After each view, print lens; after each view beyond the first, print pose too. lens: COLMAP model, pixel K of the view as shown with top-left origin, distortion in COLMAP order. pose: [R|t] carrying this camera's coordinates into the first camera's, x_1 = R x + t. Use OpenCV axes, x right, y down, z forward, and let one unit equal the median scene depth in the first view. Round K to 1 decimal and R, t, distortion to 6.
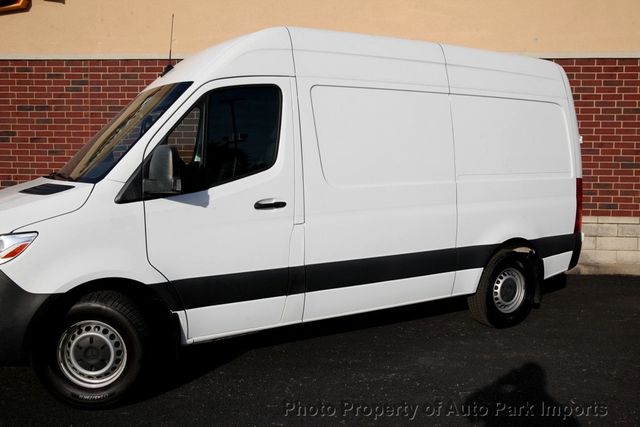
lens RADIAL K [[621.0, 0, 322.2], [0, 621.0, 215.8], [0, 0, 1]] dist [-0.019304, 0.000000]
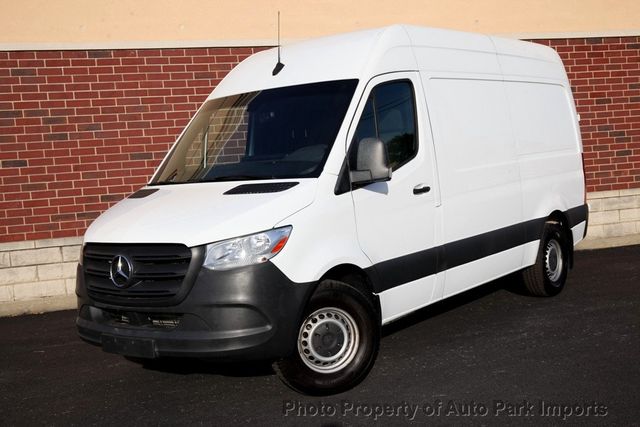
lens RADIAL K [[871.7, 0, 346.8], [0, 871.7, 212.6], [0, 0, 1]] dist [0.064741, 0.000000]
pose [[0.916366, -0.095563, 0.388769, -0.623839], [0.112024, 0.993508, -0.019838, 0.029130], [-0.384350, 0.061730, 0.921121, -0.269862]]
